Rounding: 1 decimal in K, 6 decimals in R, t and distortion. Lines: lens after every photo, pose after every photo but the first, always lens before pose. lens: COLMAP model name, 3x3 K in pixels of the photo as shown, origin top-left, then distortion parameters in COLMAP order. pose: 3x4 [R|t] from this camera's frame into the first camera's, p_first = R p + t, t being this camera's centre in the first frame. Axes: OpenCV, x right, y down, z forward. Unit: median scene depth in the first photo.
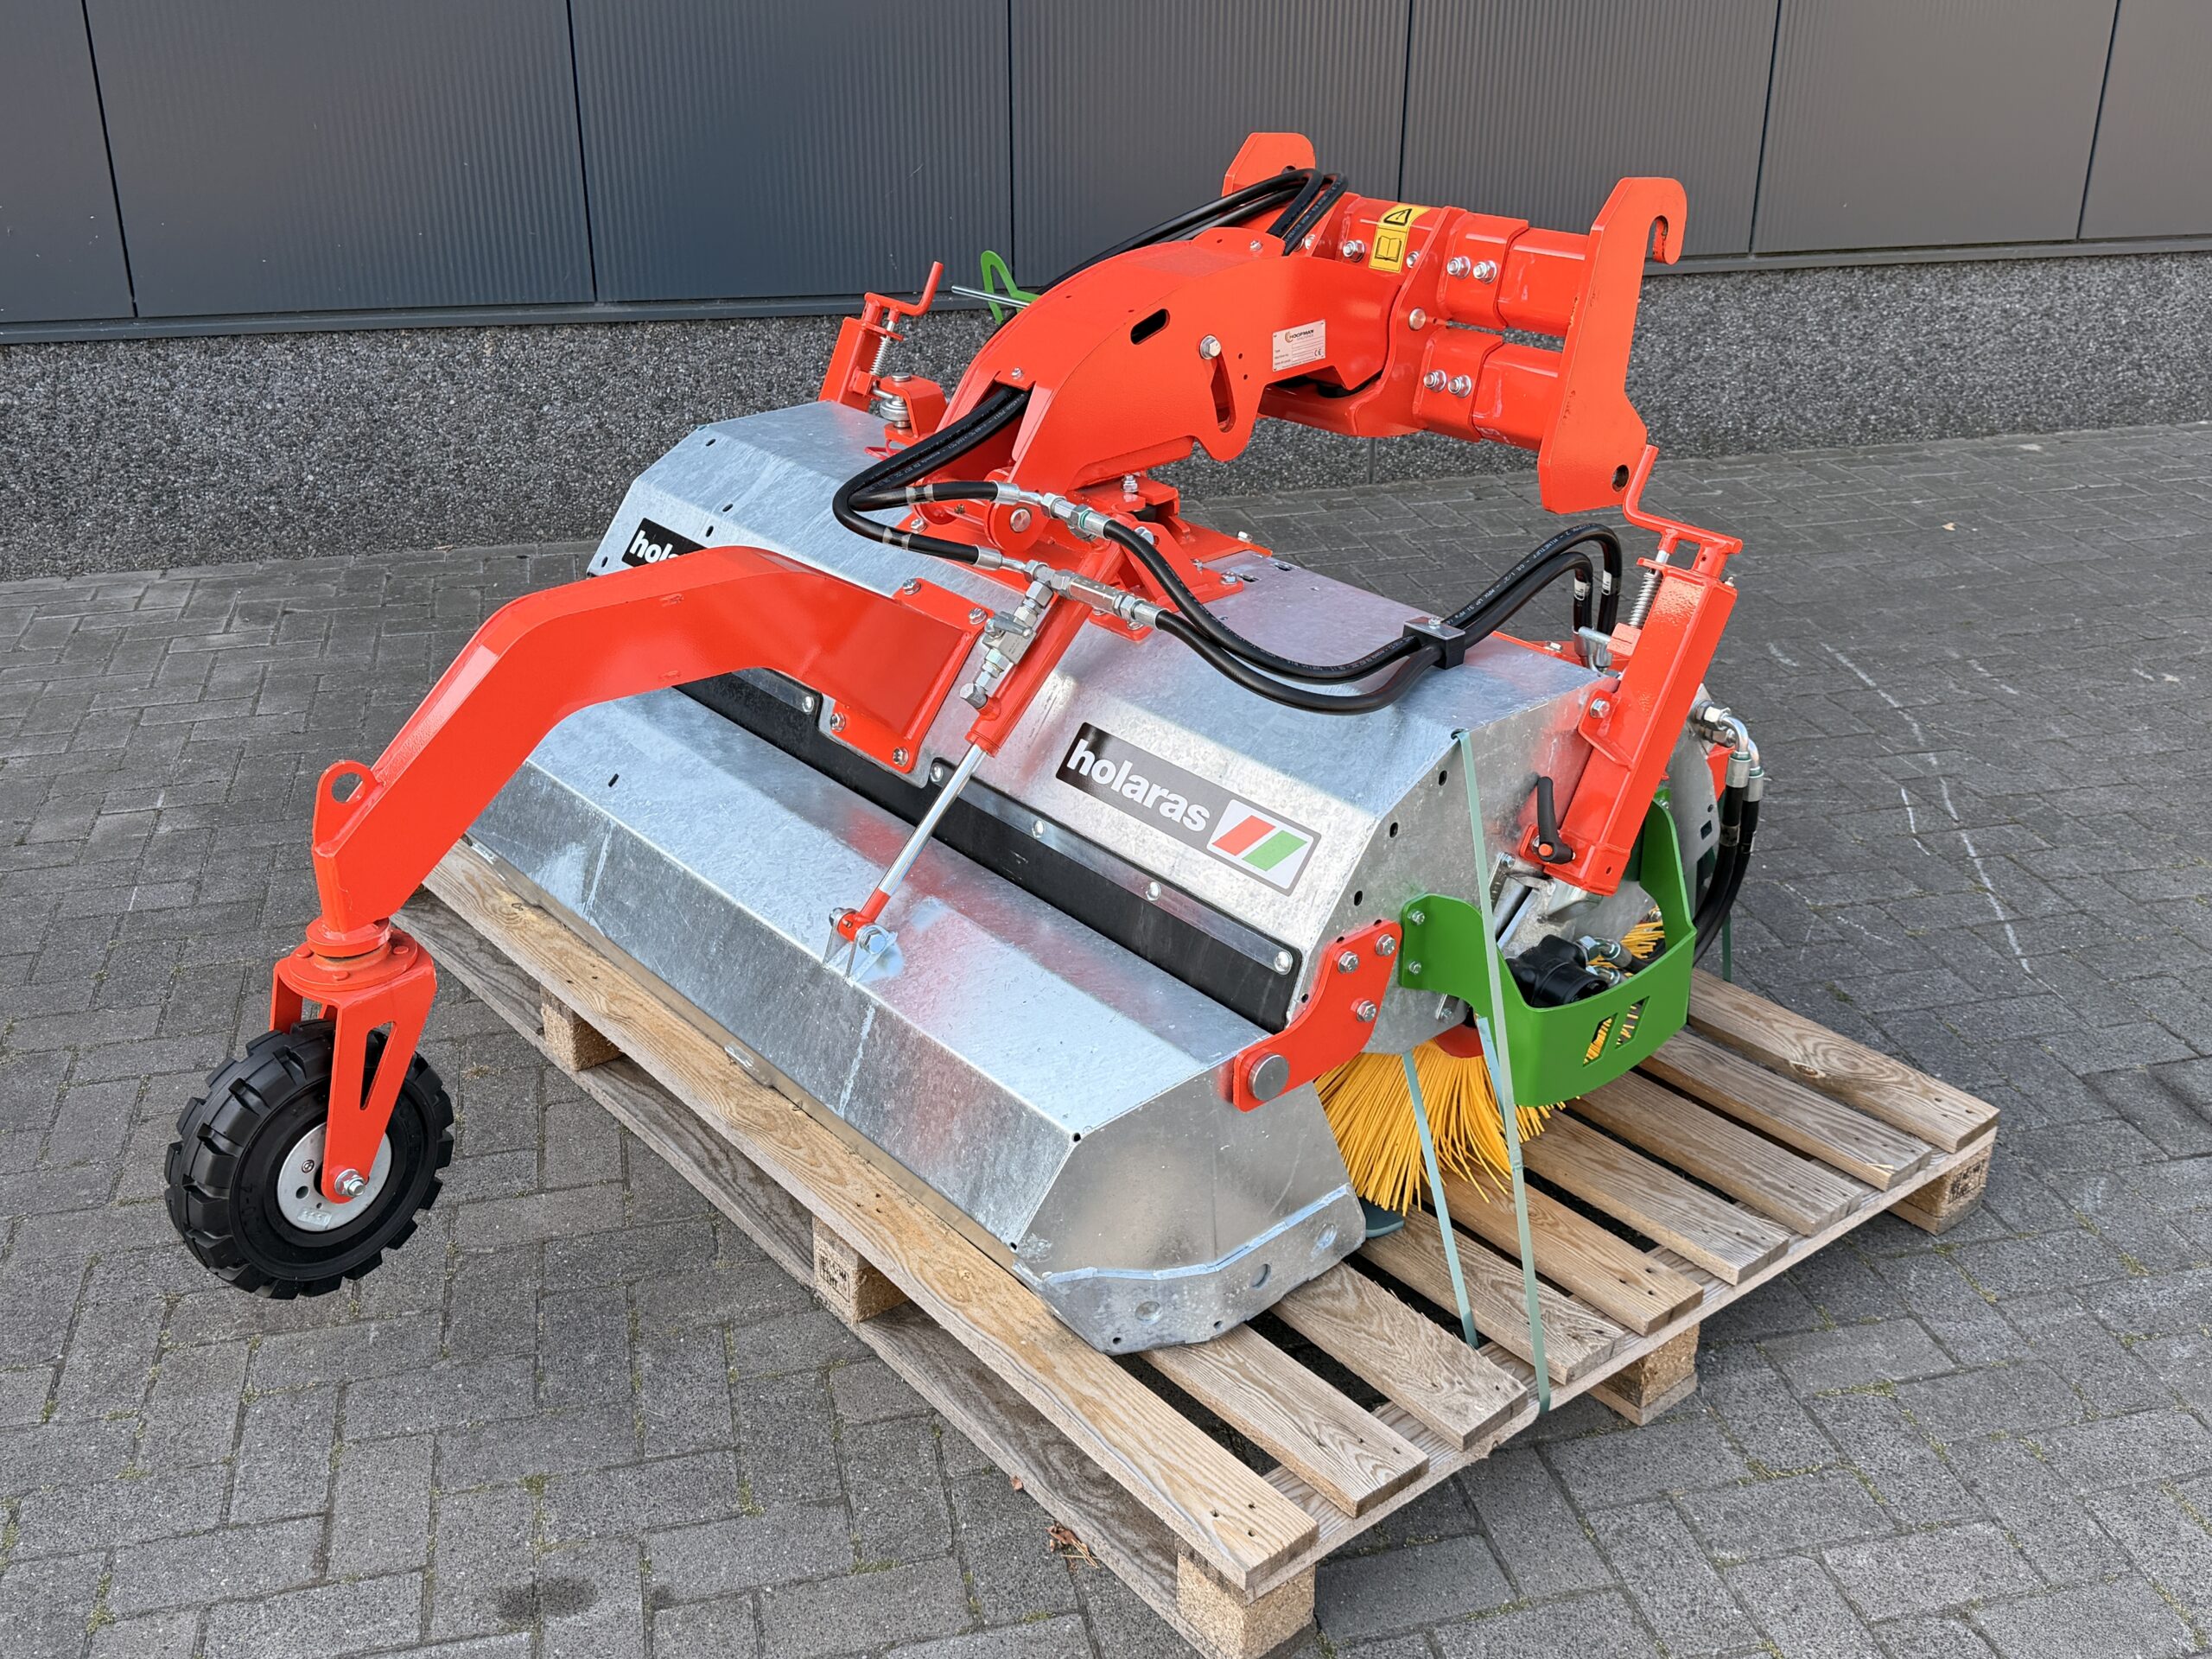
lens RADIAL K [[2124.8, 0, 1100.7], [0, 2124.8, 845.5], [0, 0, 1]] dist [0.033472, 0.000000]
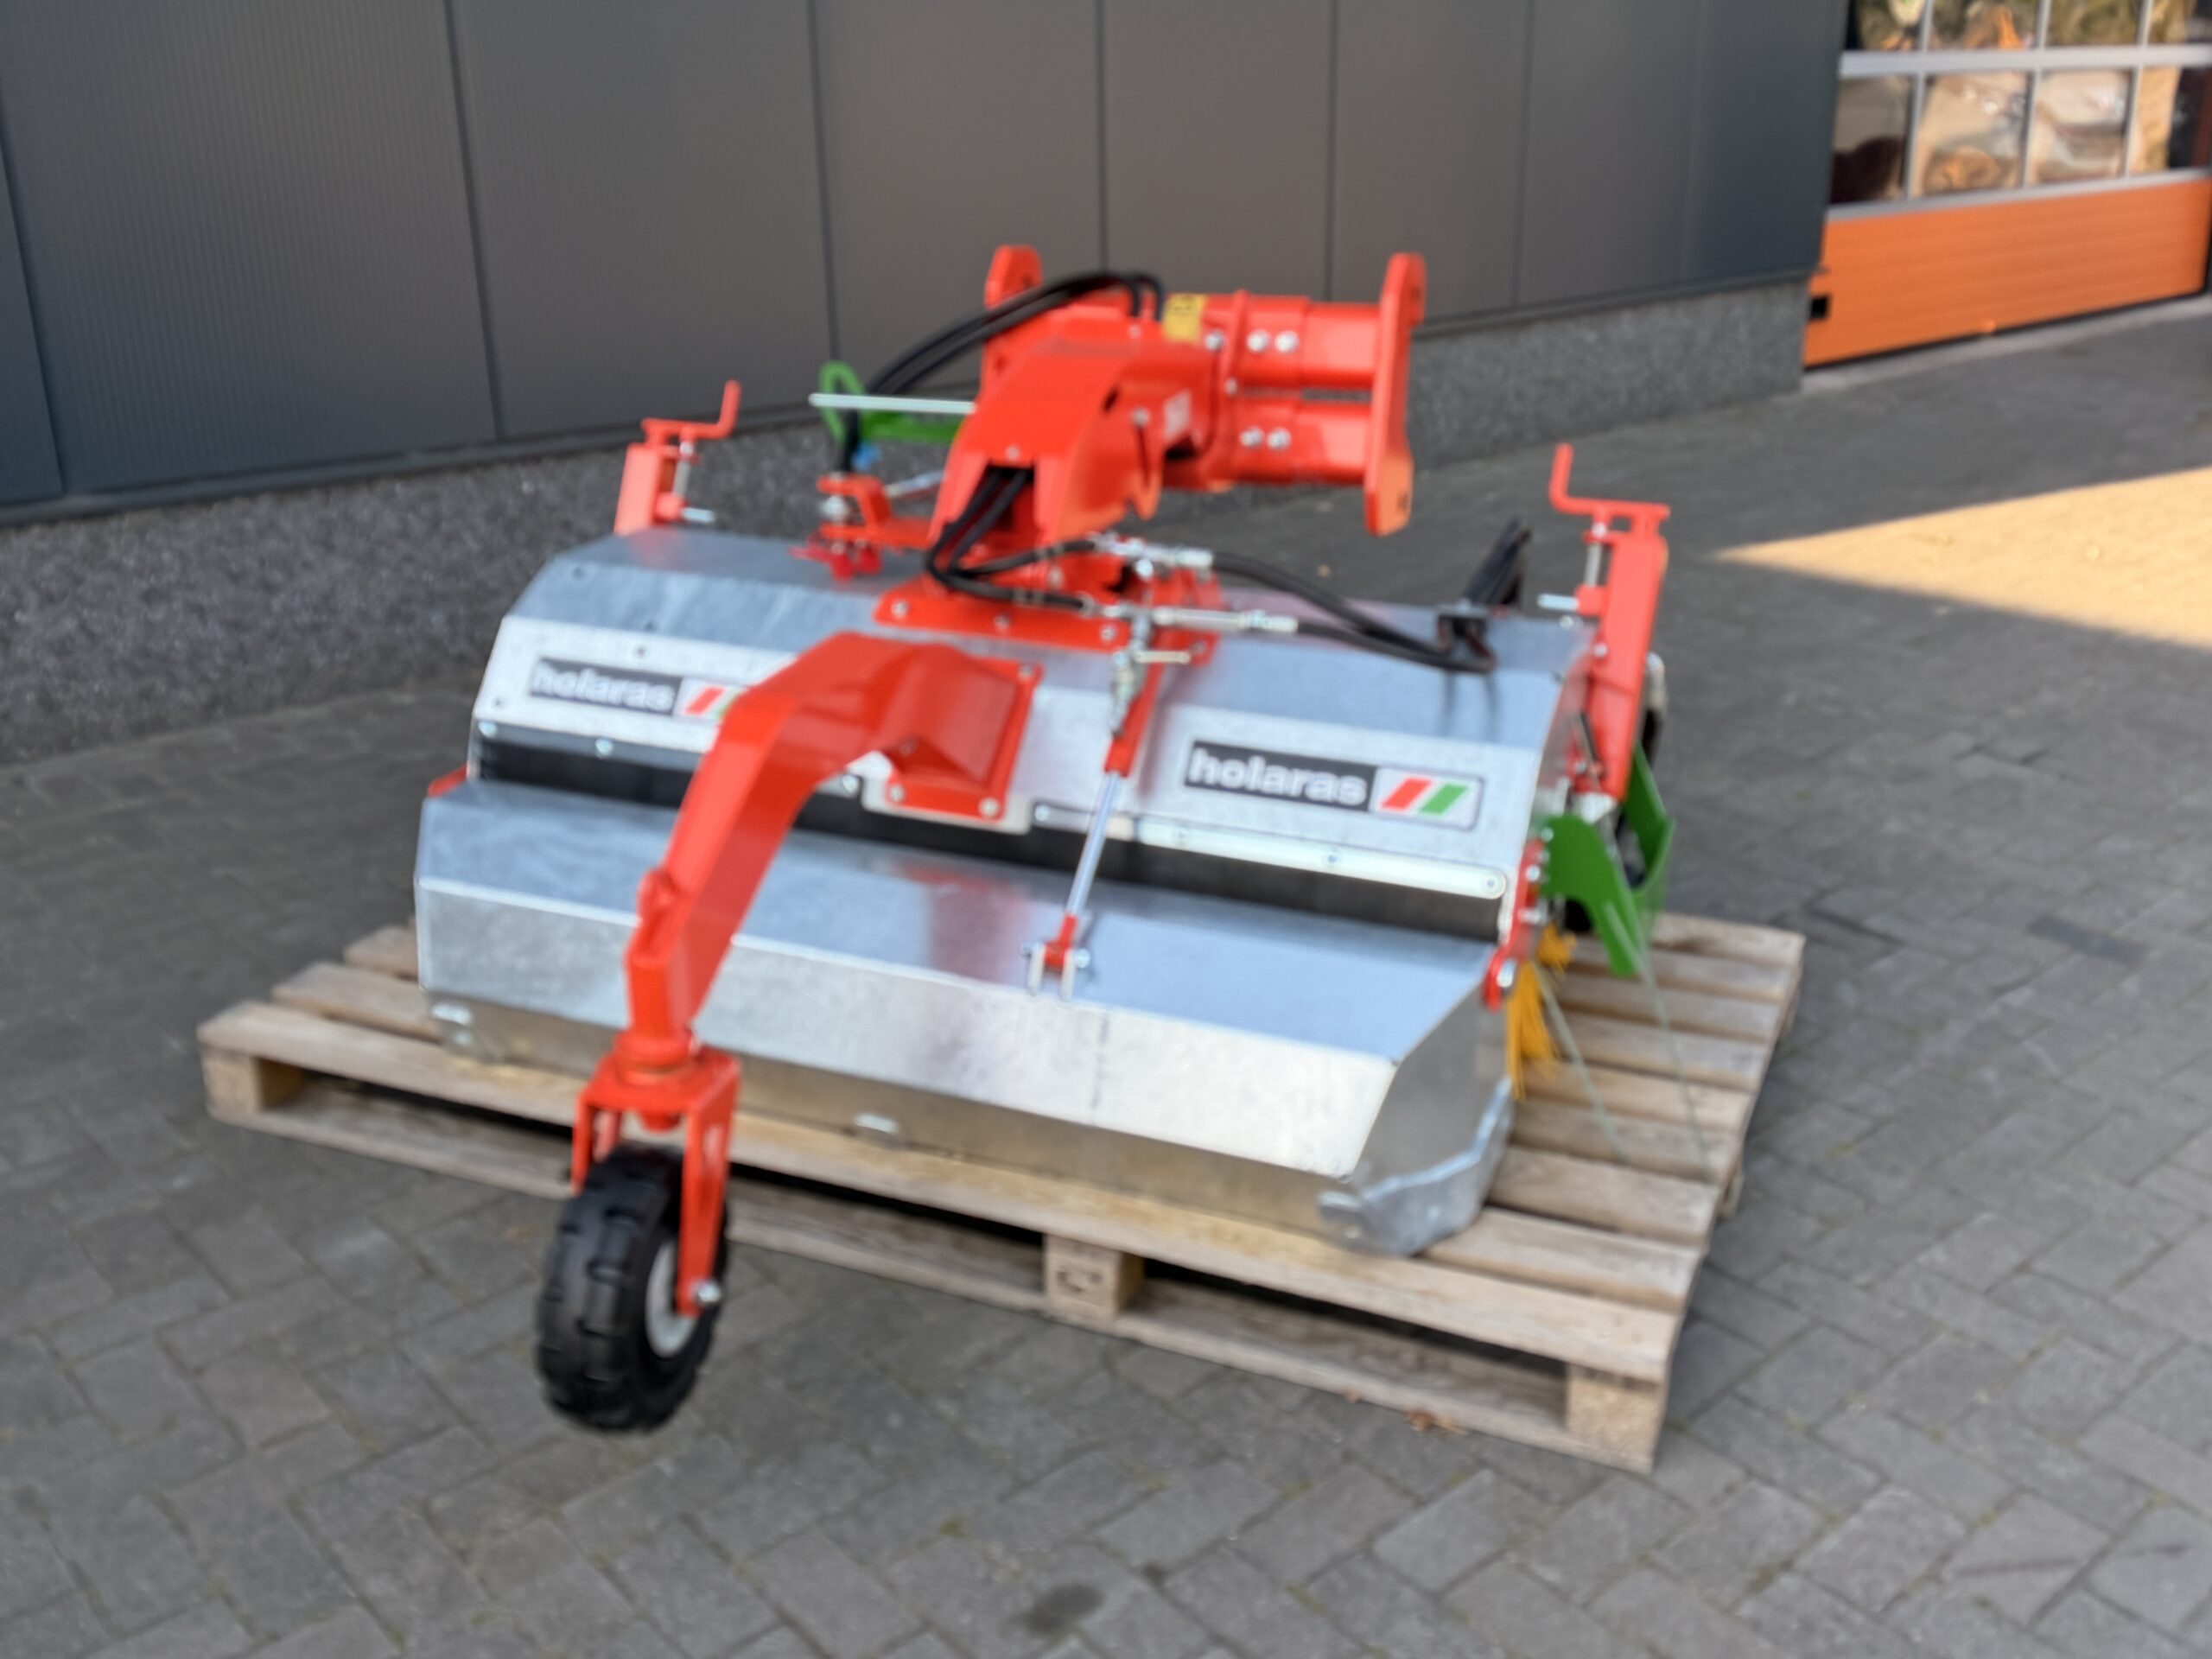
lens RADIAL K [[2124.8, 0, 1100.1], [0, 2124.8, 816.2], [0, 0, 1]] dist [0.033472, 0.000000]
pose [[0.887513, -0.167902, 0.429102, -0.481809], [0.204765, 0.977958, -0.040853, 0.016719], [-0.412785, 0.124123, 0.902332, 0.003999]]
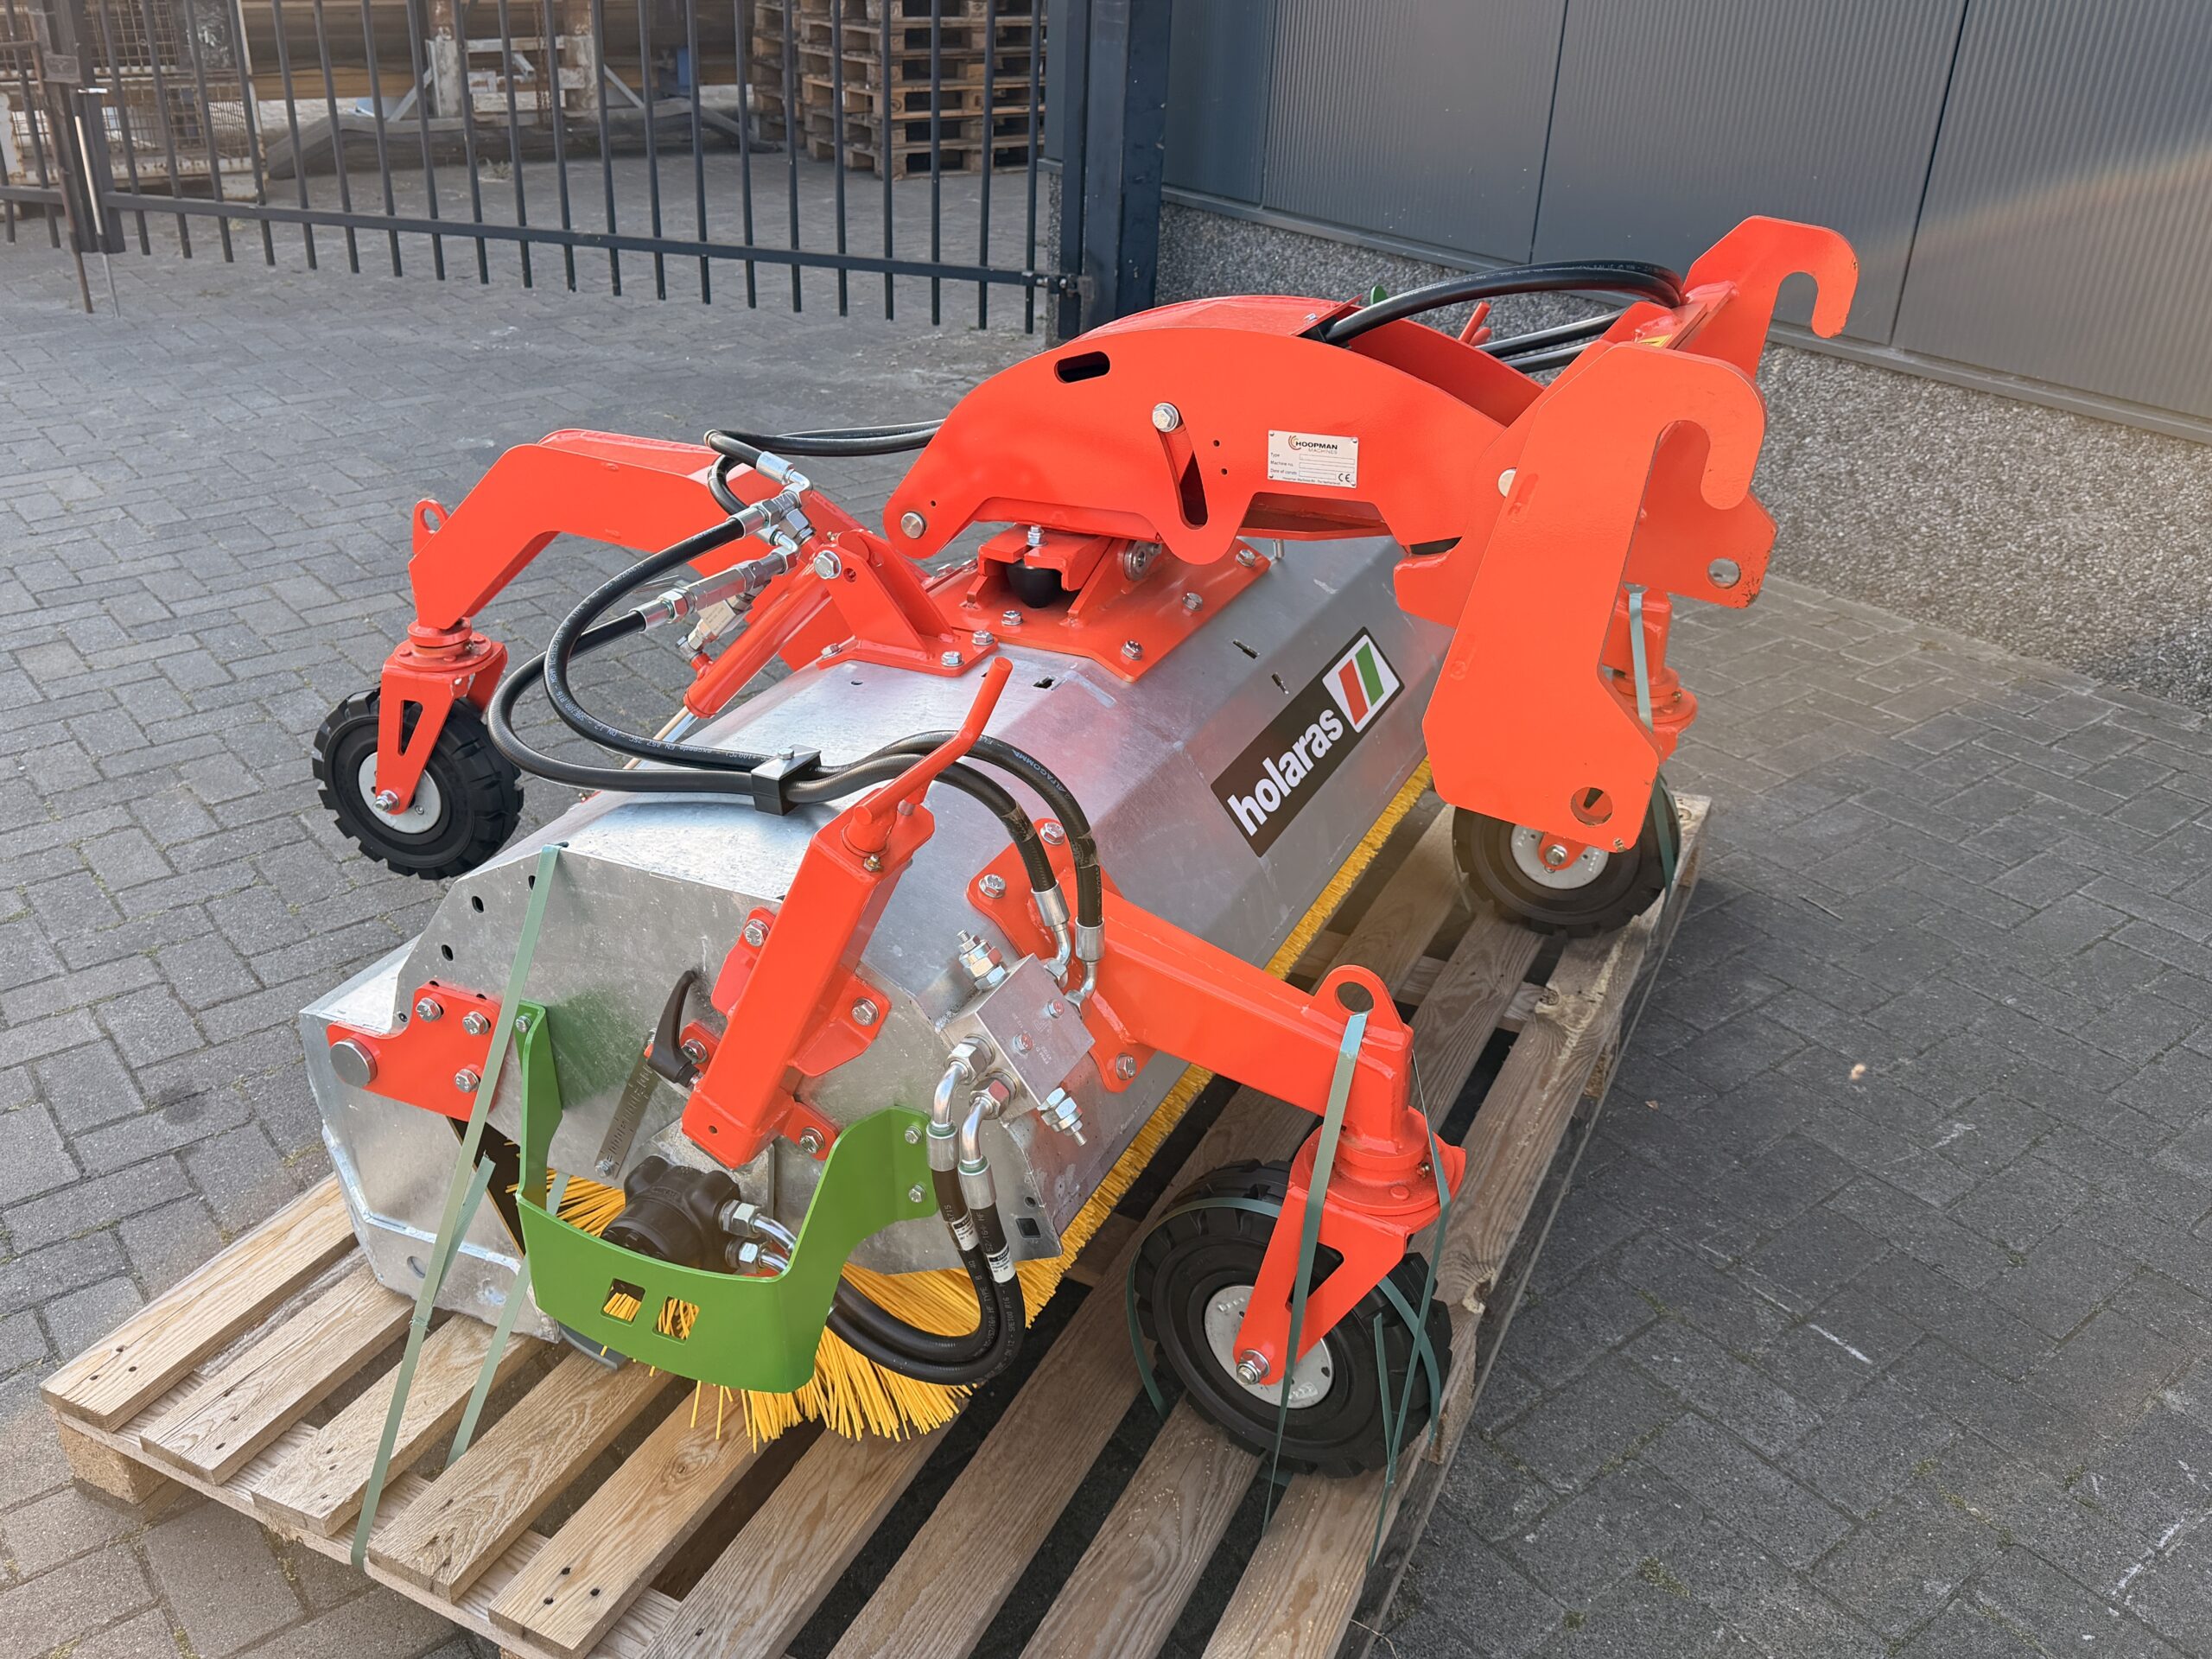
lens RADIAL K [[1880.6, 0, 1109.1], [0, 1880.6, 812.7], [0, 0, 1]] dist [0.009687, -0.005311]
pose [[0.424366, 0.421162, -0.801584, 0.671082], [-0.404722, 0.880122, 0.248163, -0.265078], [0.810009, 0.219106, 0.543947, 0.606776]]
